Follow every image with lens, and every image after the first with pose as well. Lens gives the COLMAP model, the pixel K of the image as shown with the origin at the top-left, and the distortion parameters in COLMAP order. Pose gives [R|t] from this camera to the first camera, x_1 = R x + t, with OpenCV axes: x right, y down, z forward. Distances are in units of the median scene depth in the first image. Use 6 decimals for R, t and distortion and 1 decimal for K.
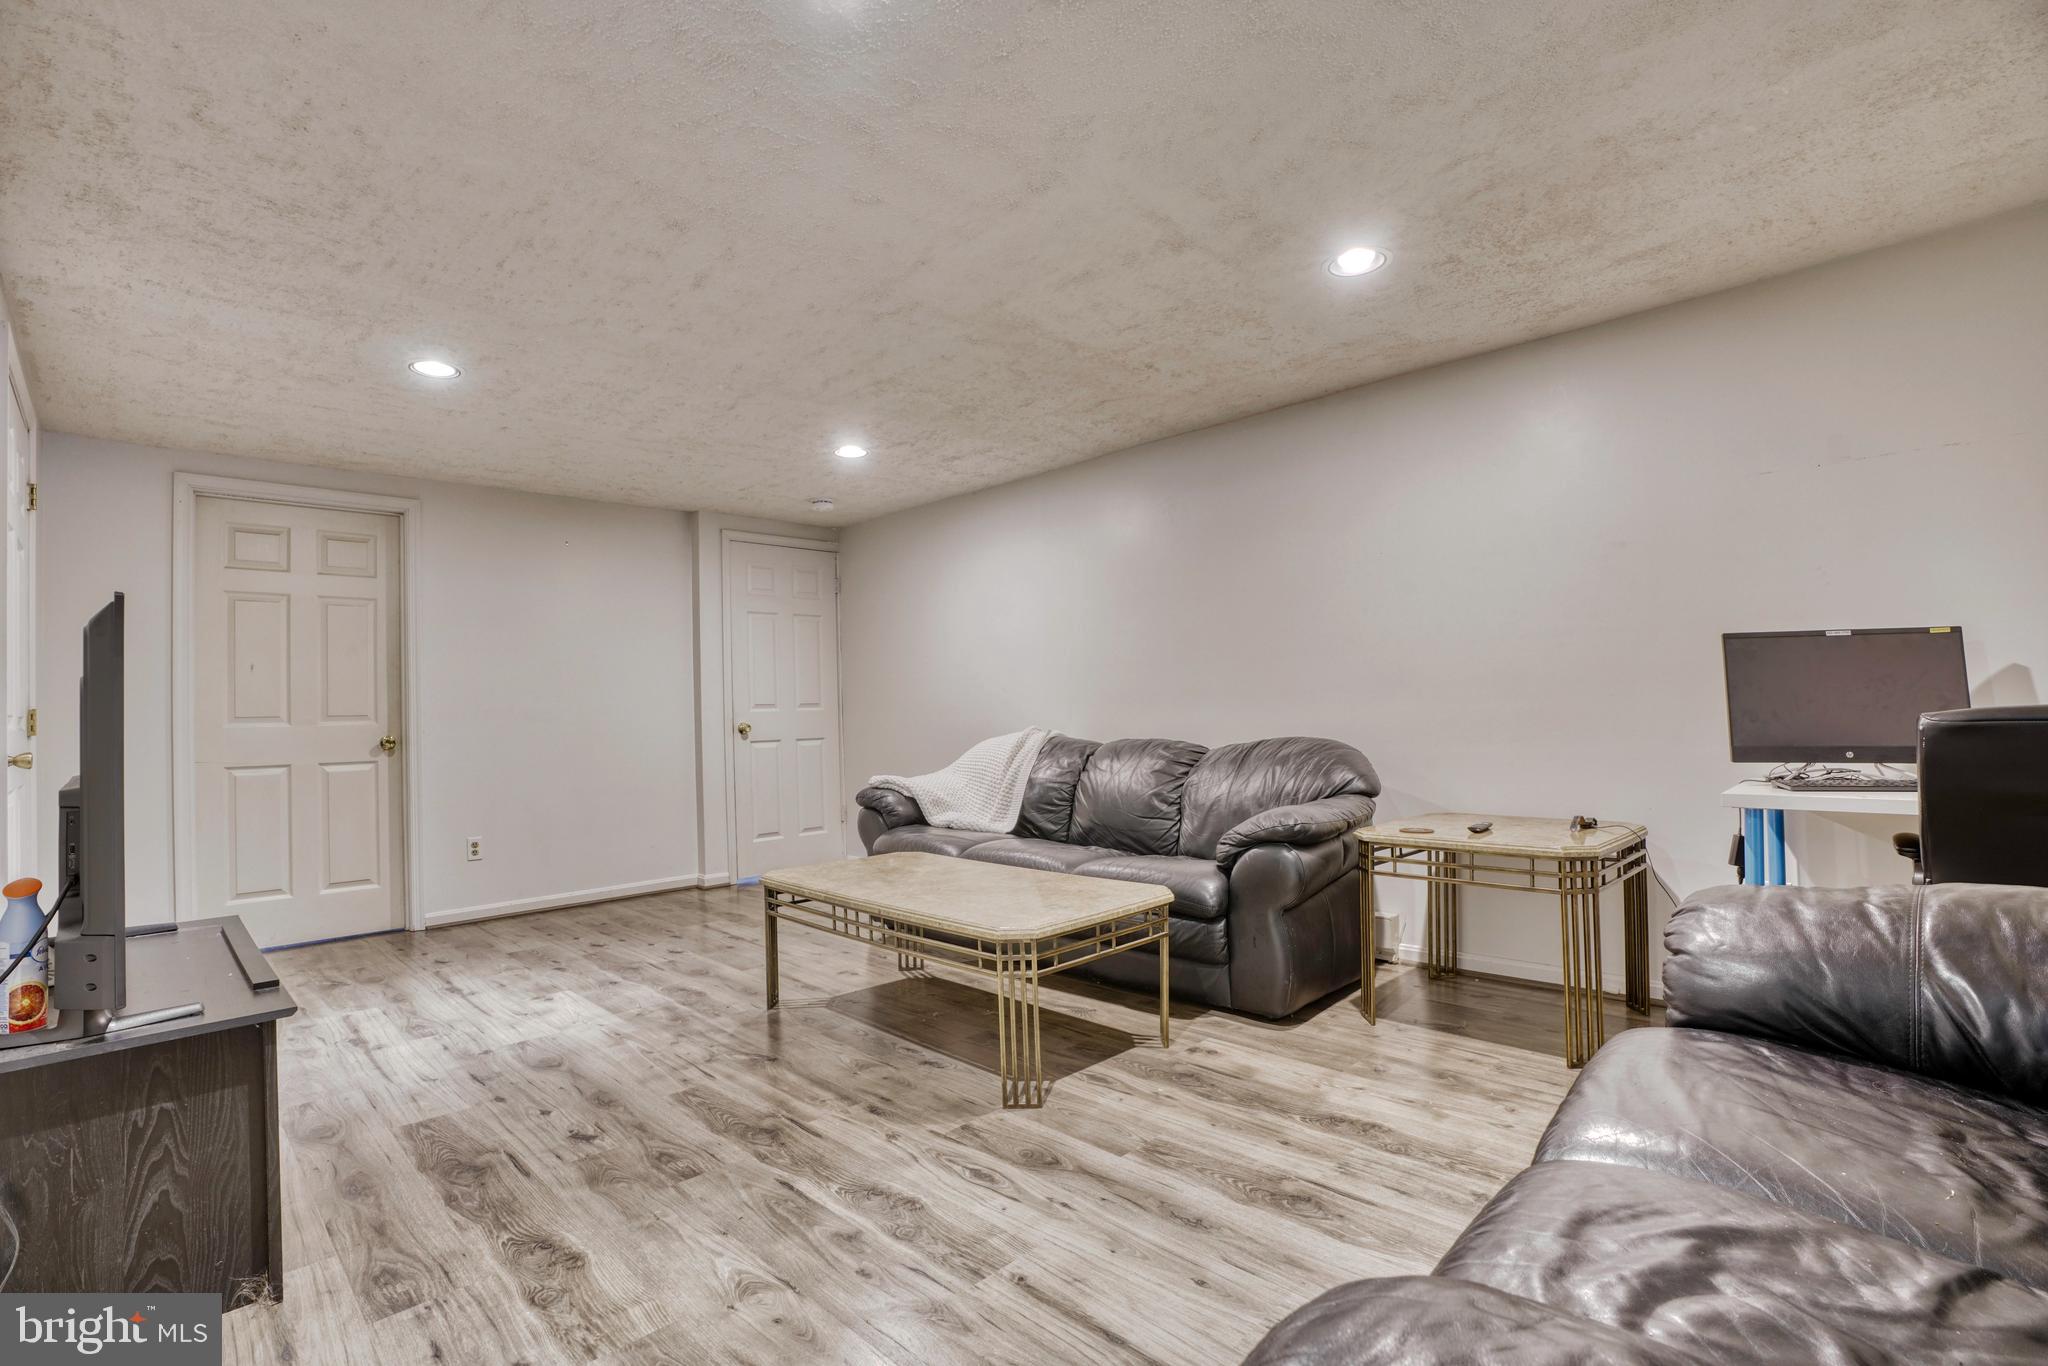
lens RADIAL K [[933.1, 0, 973.4], [0, 933.1, 685.5], [0, 0, 1]] dist [-0.047341, 0.011259]
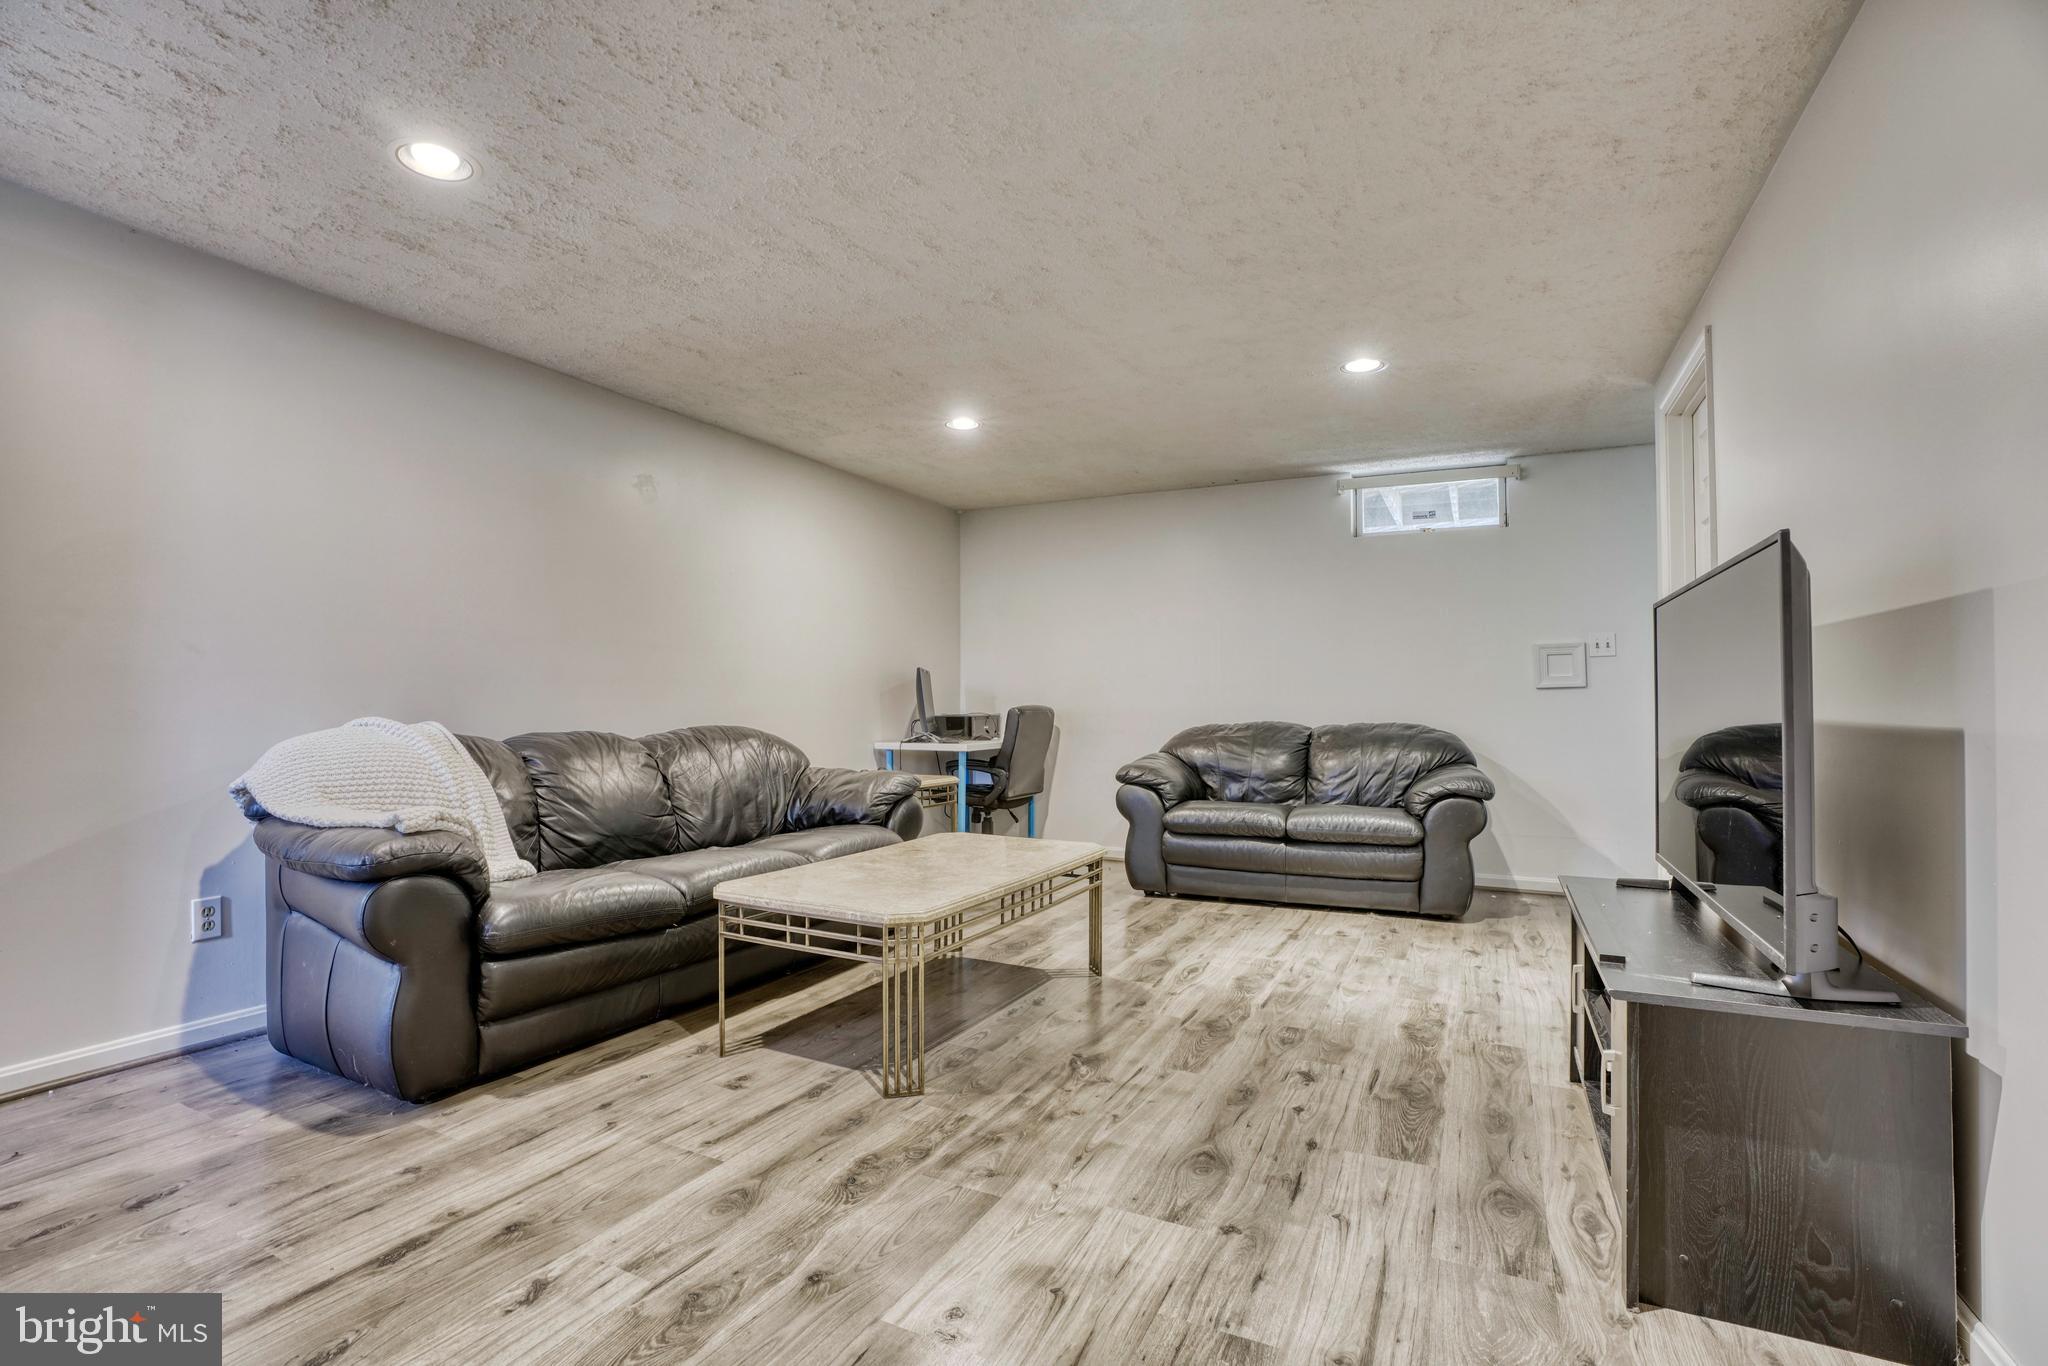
lens RADIAL K [[933.1, 0, 1017.2], [0, 933.1, 689.6], [0, 0, 1]] dist [-0.047341, 0.011259]
pose [[-0.343972, 0.038544, 0.938188, -1.228906], [-0.027534, 0.998313, -0.051109, 0.087634], [-0.938576, -0.043412, -0.342331, 1.557975]]
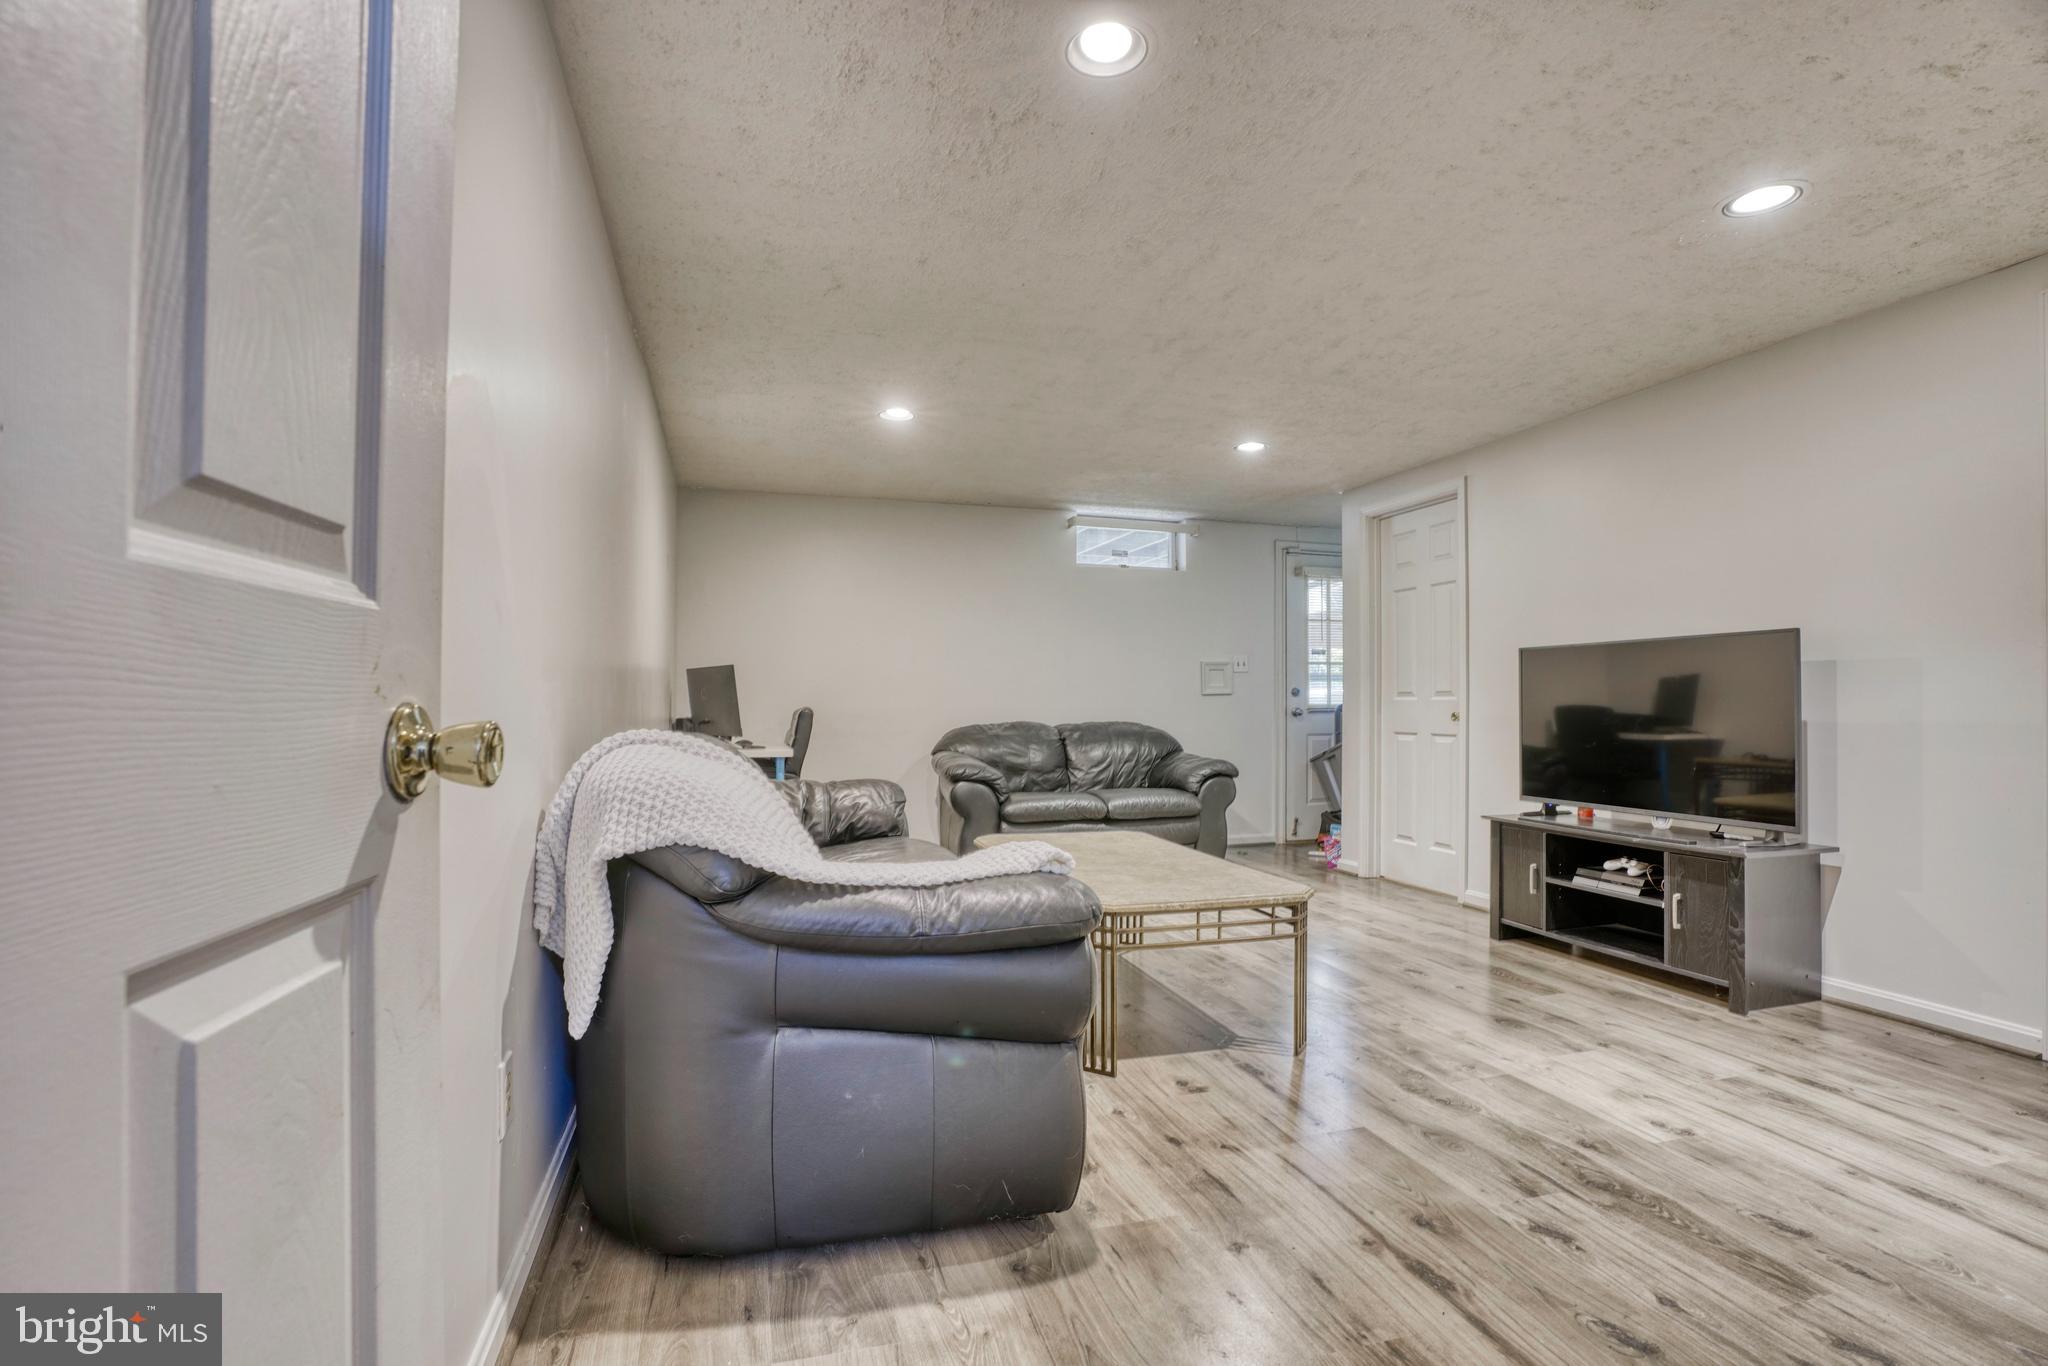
lens RADIAL K [[933.1, 0, 1008.3], [0, 933.1, 683.8], [0, 0, 1]] dist [-0.047341, 0.011259]
pose [[-0.891956, 0.031662, 0.451012, -0.481429], [0.001814, 0.997788, -0.066459, 0.100754], [-0.452118, -0.058460, -0.890040, 2.460074]]
